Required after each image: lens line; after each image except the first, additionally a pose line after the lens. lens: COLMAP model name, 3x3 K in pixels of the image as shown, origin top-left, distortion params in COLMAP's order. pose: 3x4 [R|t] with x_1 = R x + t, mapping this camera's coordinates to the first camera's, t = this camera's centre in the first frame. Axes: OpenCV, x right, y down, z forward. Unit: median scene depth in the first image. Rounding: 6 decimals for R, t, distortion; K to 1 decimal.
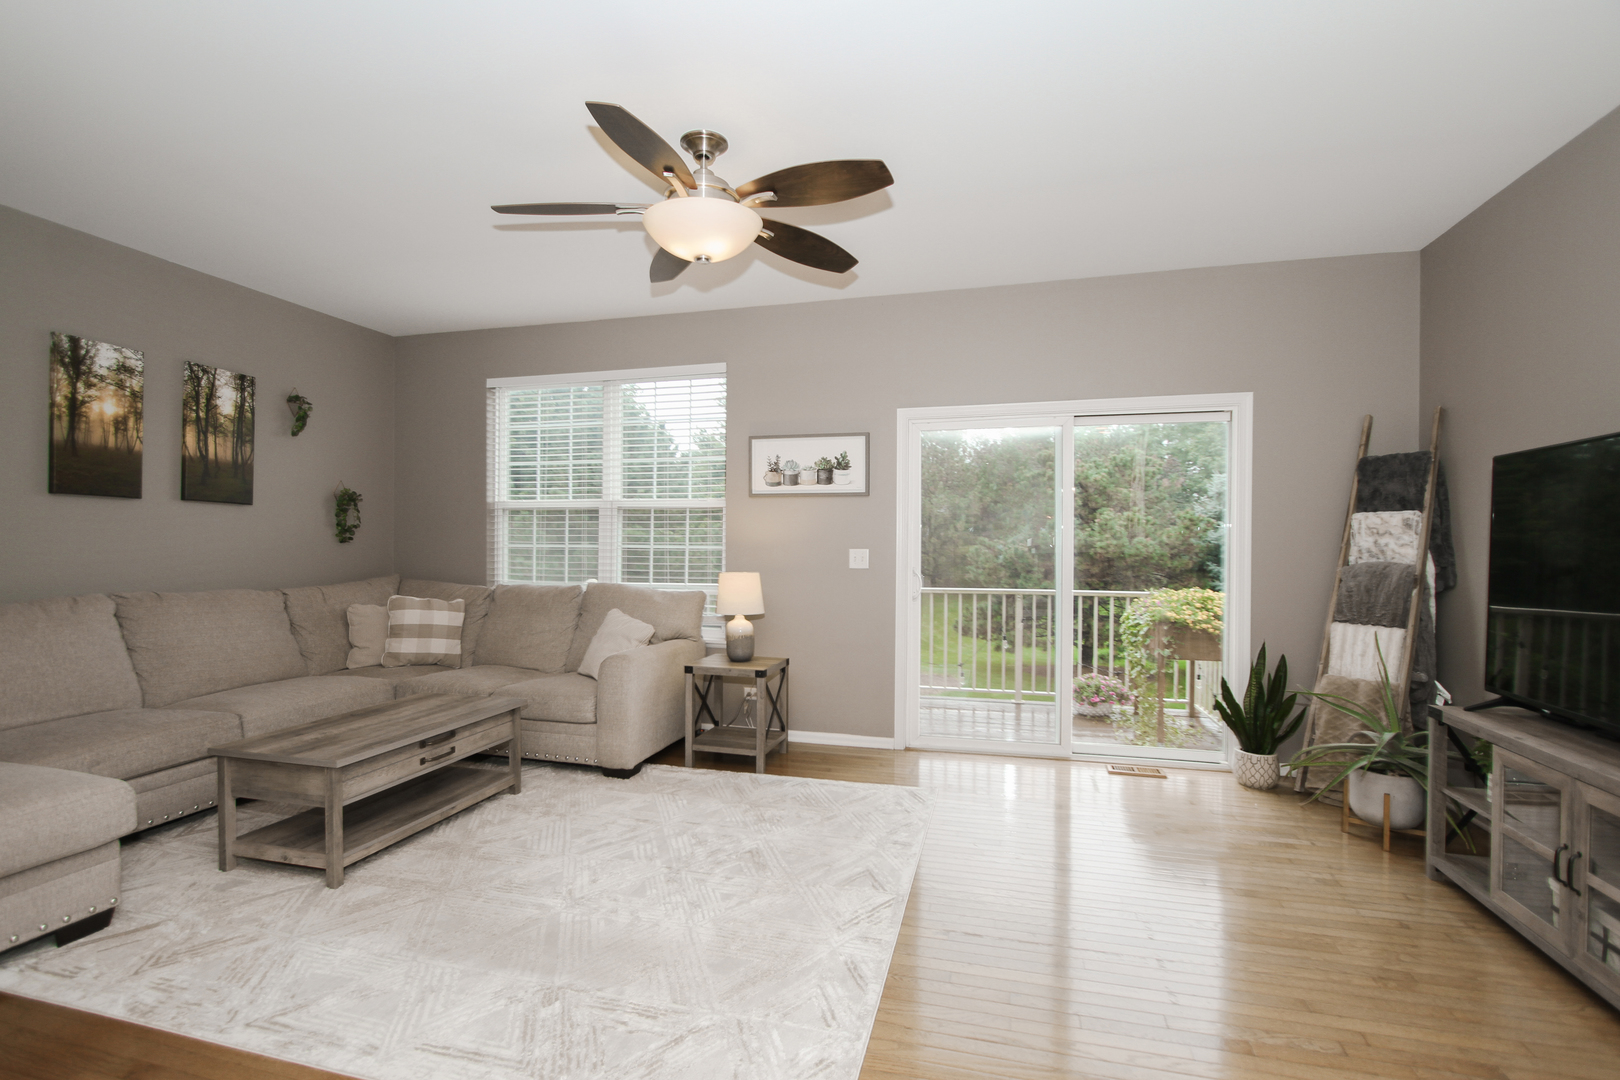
lens RADIAL K [[755.1, 0, 796.3], [0, 755.1, 557.0], [0, 0, 1]] dist [-0.019393, 0.003066]
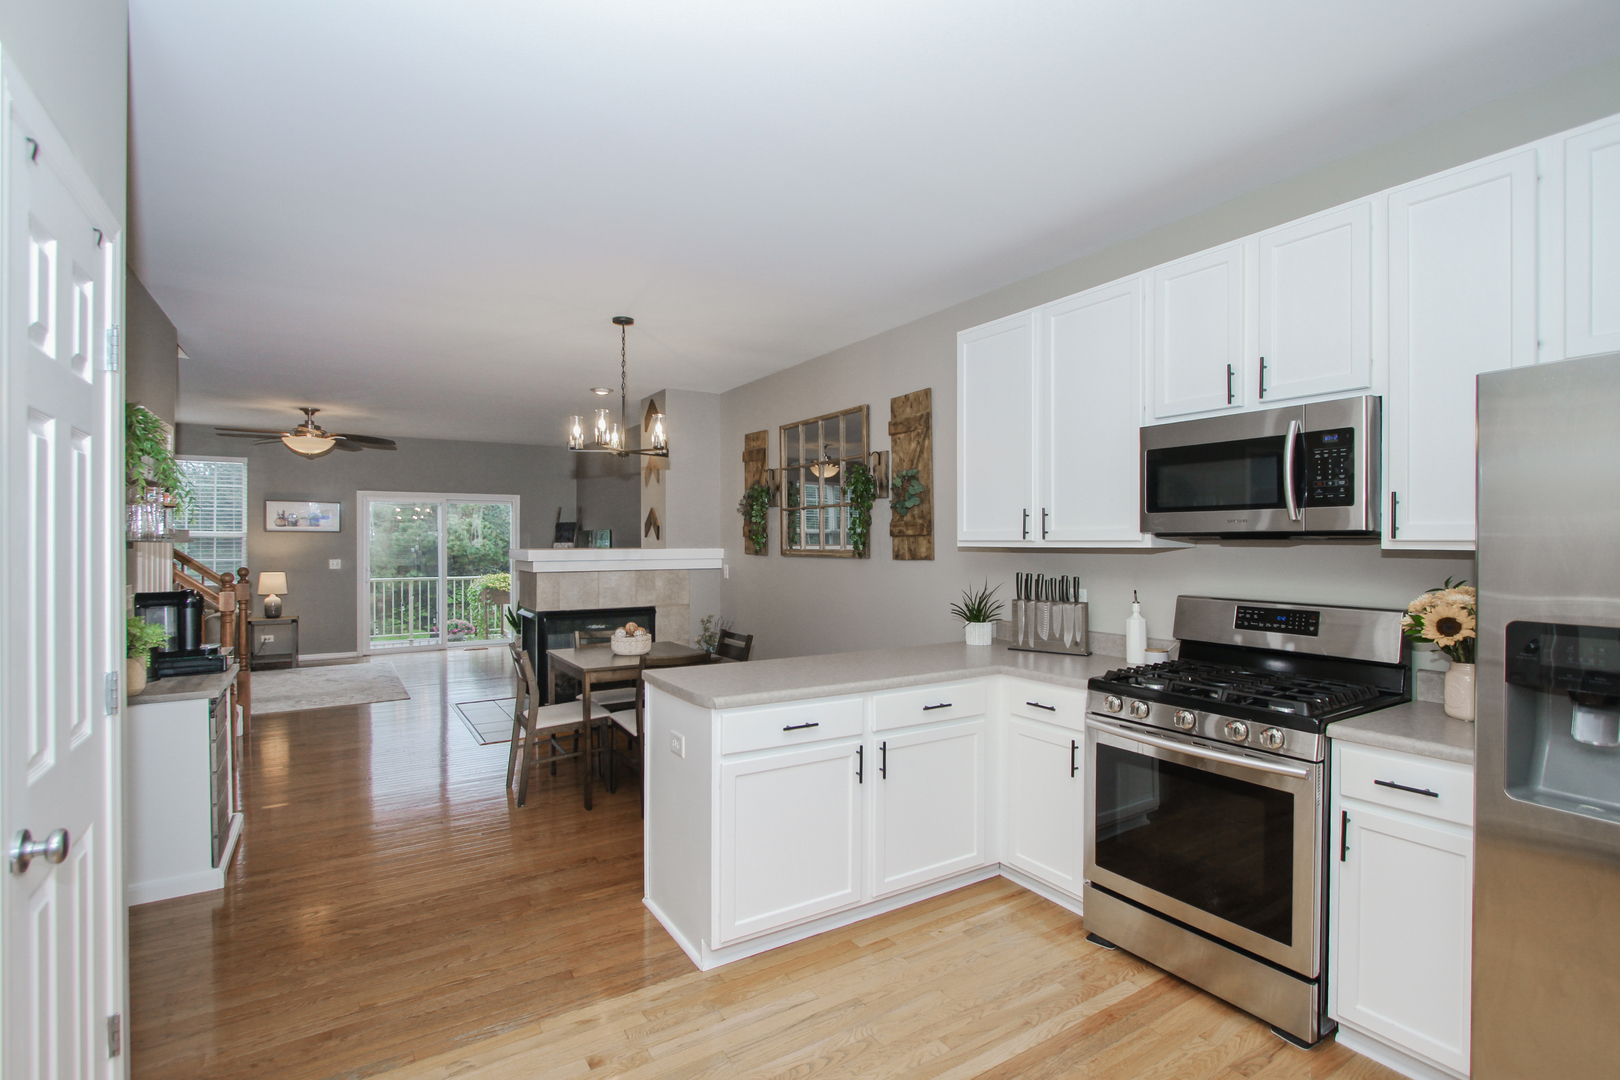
lens RADIAL K [[755.1, 0, 821.6], [0, 755.1, 543.1], [0, 0, 1]] dist [-0.019393, 0.003066]
pose [[0.656974, -0.004879, 0.753898, -0.594234], [0.013460, 0.999896, -0.005258, -0.026613], [-0.753793, 0.013602, 0.656971, -1.335300]]
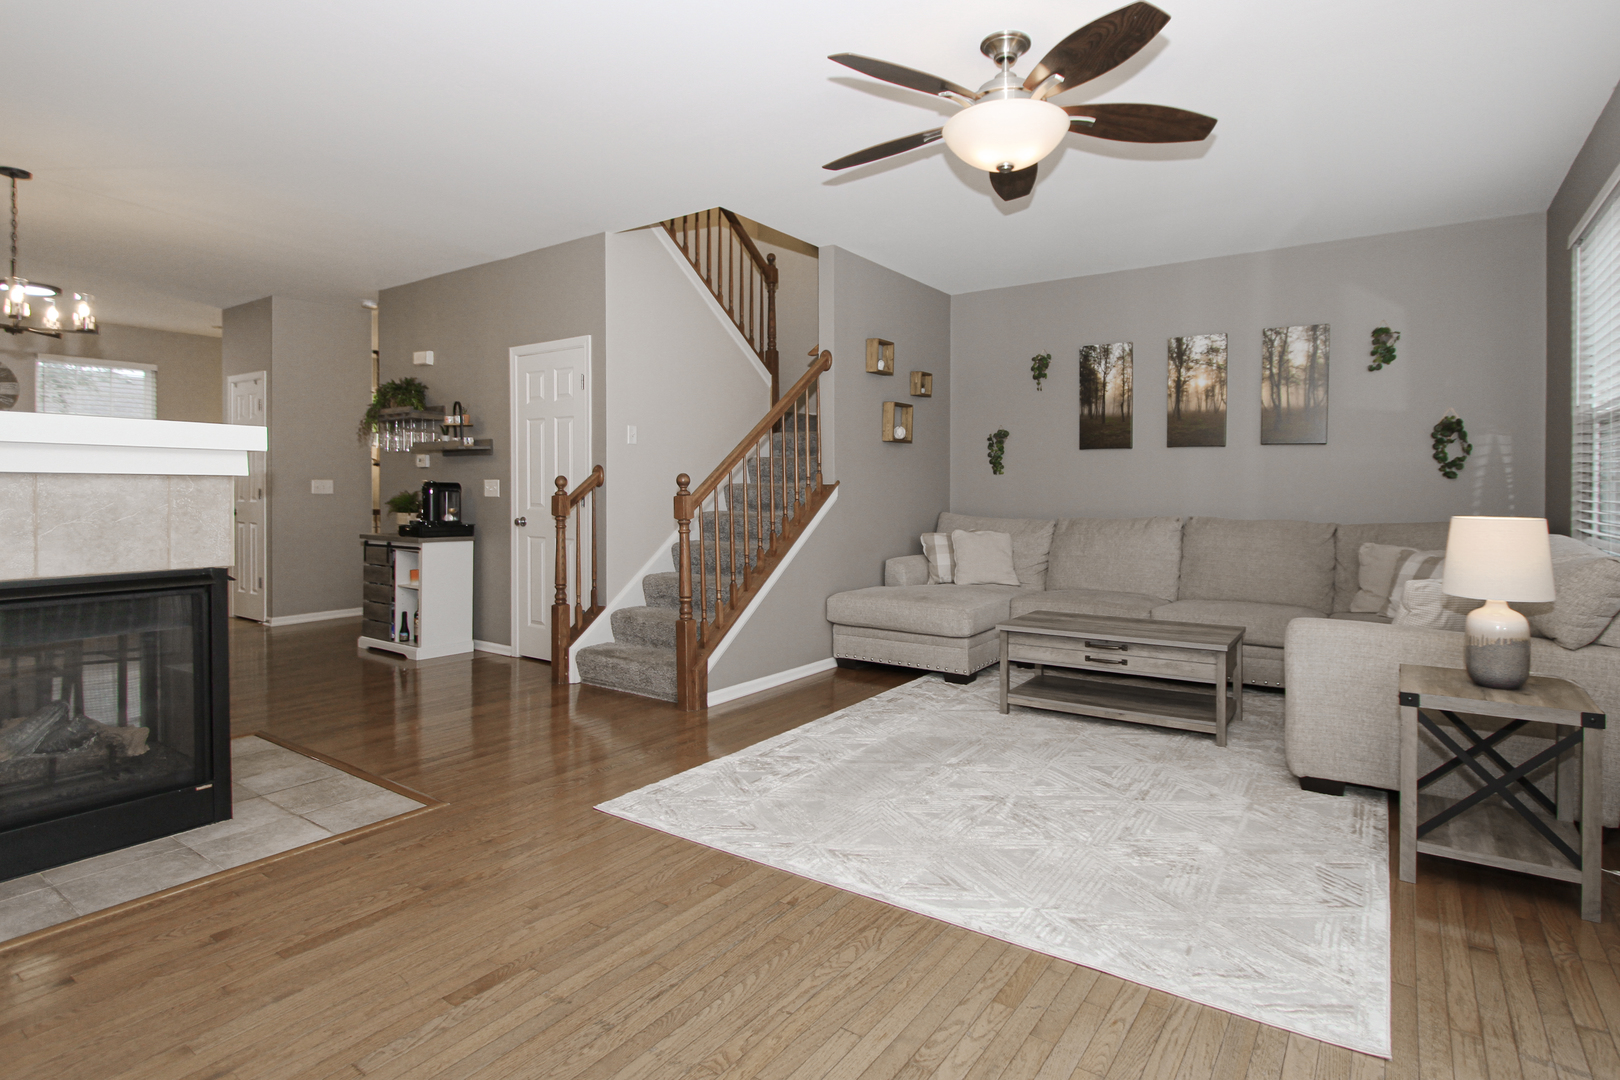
lens RADIAL K [[801.8, 0, 872.0], [0, 801.8, 500.5], [0, 0, 1]] dist [-0.012517, -0.001221]
pose [[-0.285808, 0.007491, -0.958258, 0.576725], [-0.019084, 0.999727, 0.013507, 0.008789], [0.958097, 0.022147, -0.285587, 0.731446]]
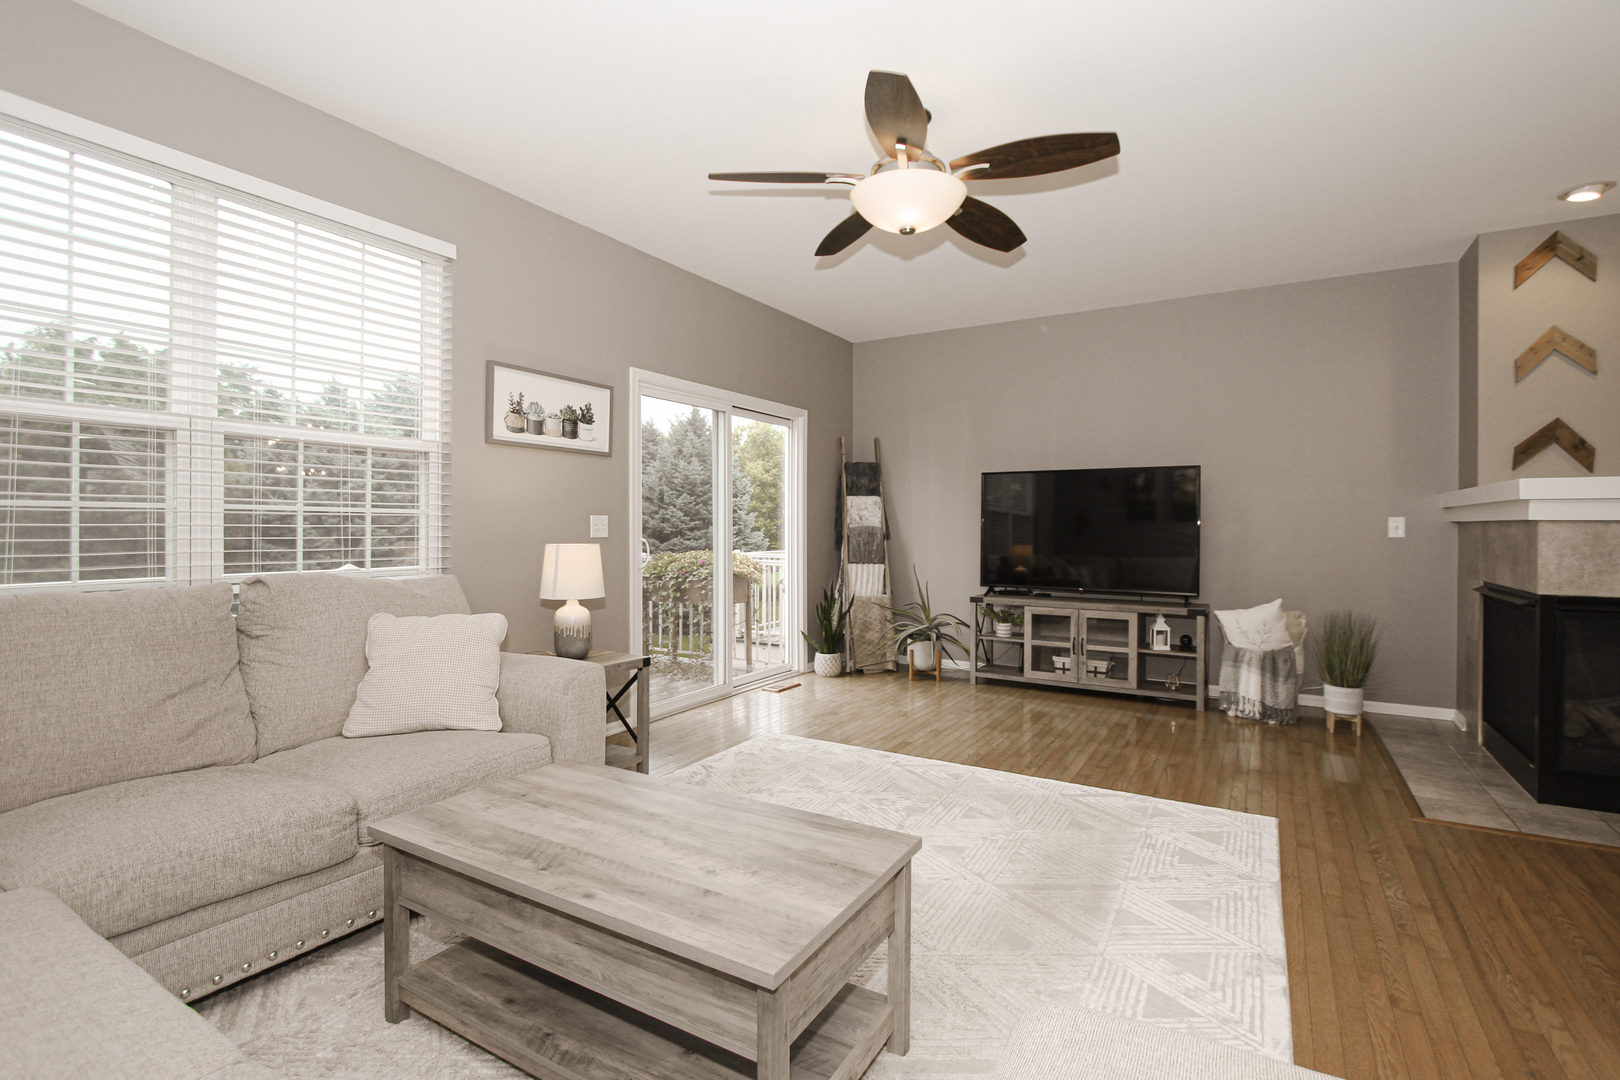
lens RADIAL K [[755.1, 0, 812.9], [0, 755.1, 531.8], [0, 0, 1]] dist [-0.019393, 0.003066]
pose [[0.259248, -0.010833, 0.965750, -0.745554], [0.011725, 0.999899, 0.008069, 0.004568], [-0.965740, 0.009232, 0.259348, 0.556125]]
